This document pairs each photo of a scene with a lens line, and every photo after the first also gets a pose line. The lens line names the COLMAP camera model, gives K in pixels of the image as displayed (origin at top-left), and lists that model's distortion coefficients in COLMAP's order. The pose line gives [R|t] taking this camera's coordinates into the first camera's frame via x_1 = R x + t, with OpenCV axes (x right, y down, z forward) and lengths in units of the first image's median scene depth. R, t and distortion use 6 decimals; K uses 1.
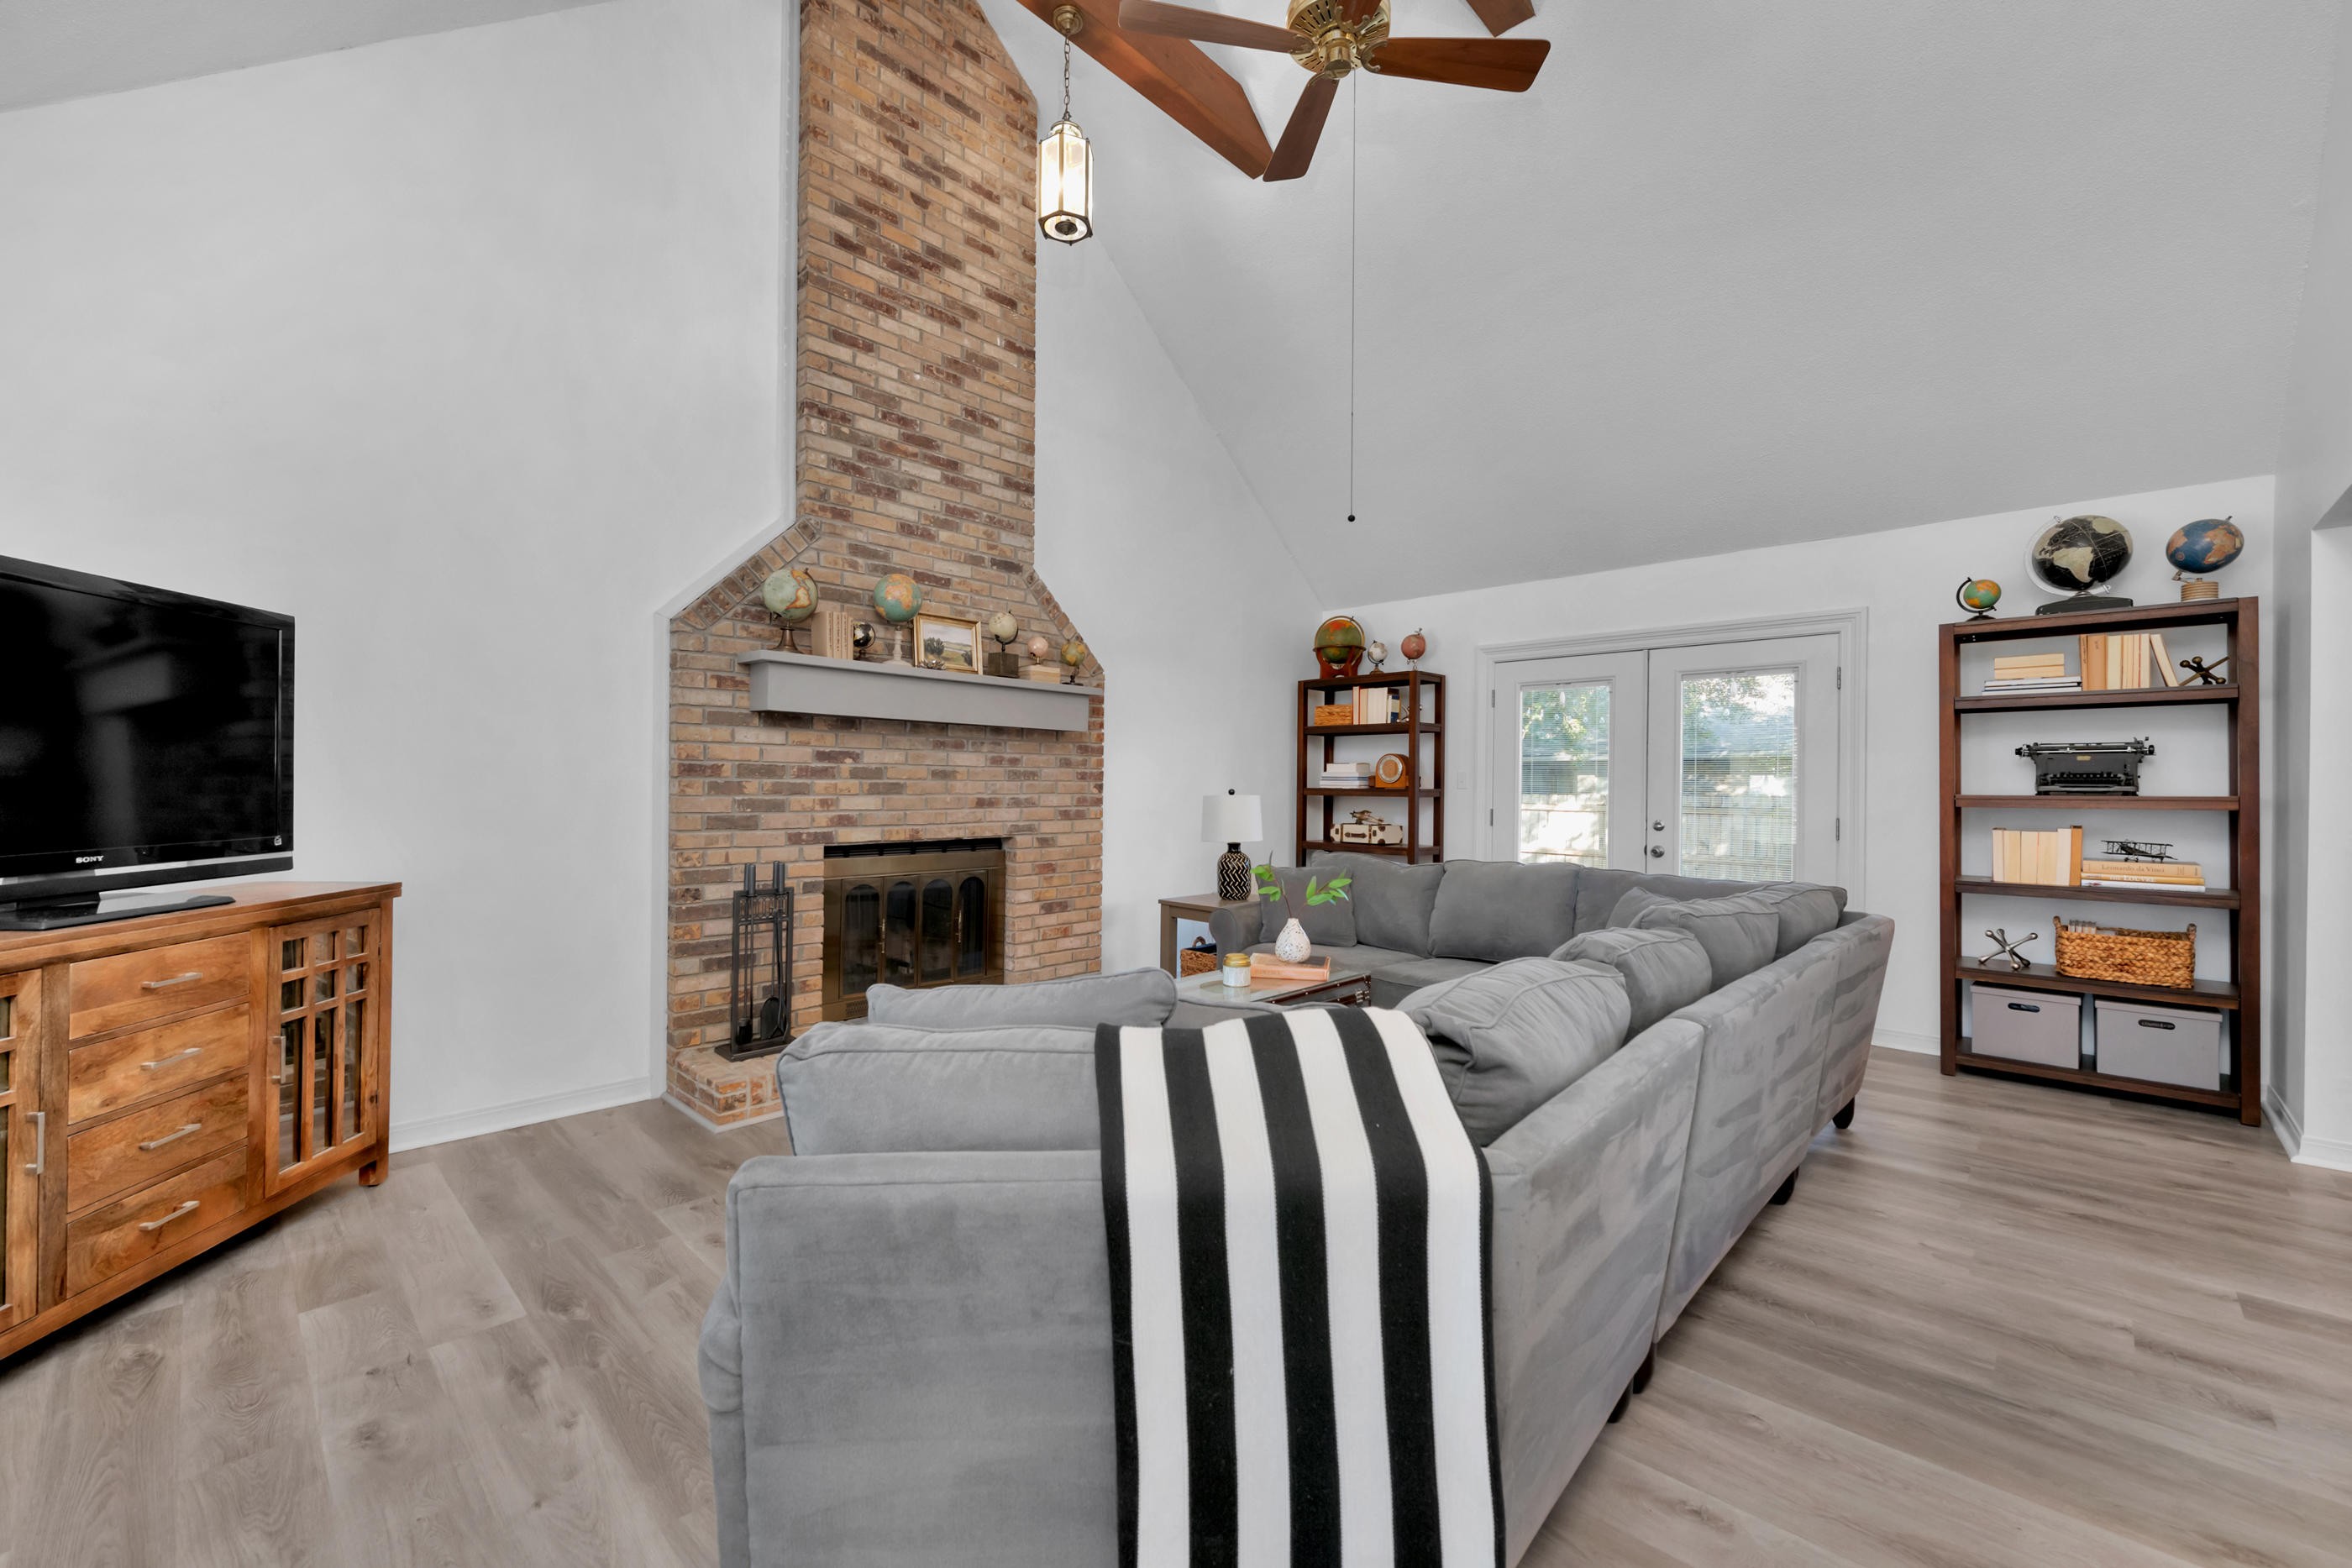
lens RADIAL K [[924.1, 0, 1178.0], [0, 924.1, 755.0], [0, 0, 1]] dist [-0.001741, -0.000821]
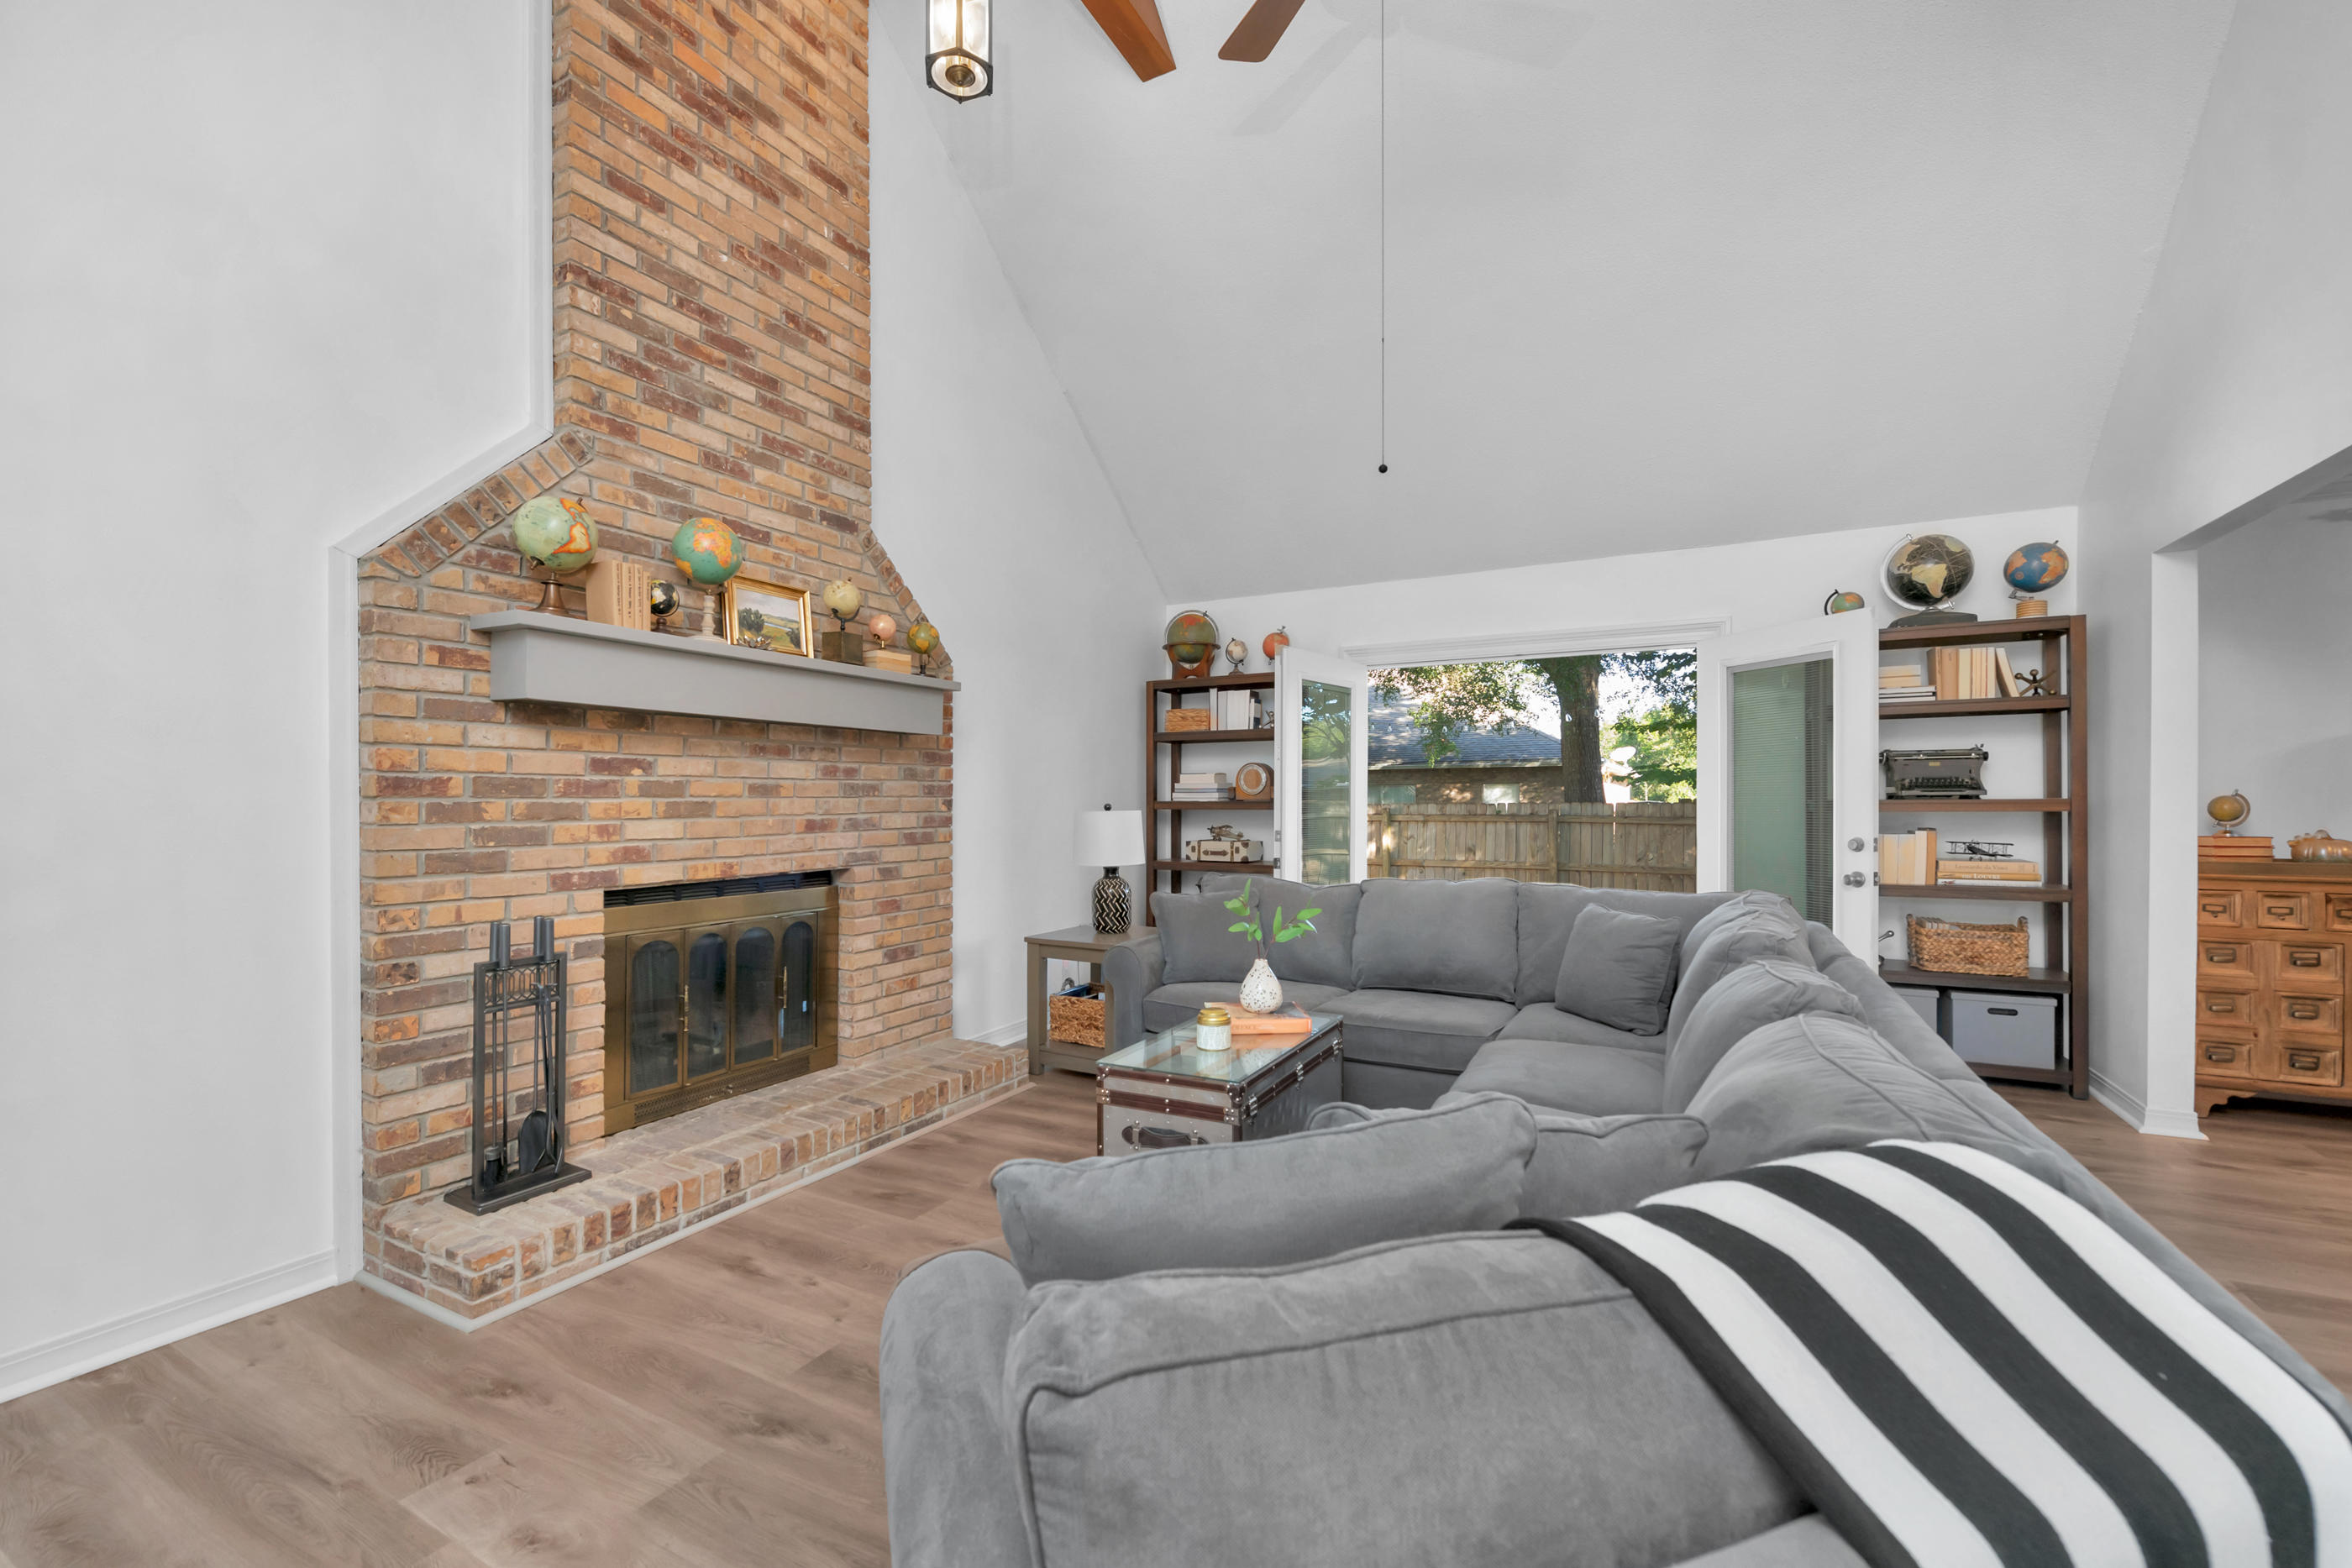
lens RADIAL K [[963.4, 0, 1171.5], [0, 963.4, 778.3], [0, 0, 1]] dist [-0.000515, -0.003045]
pose [[0.964945, -0.006464, 0.262372, -0.141983], [0.003441, 0.999922, 0.011978, 0.003328], [-0.262429, -0.010656, 0.964892, 0.151740]]
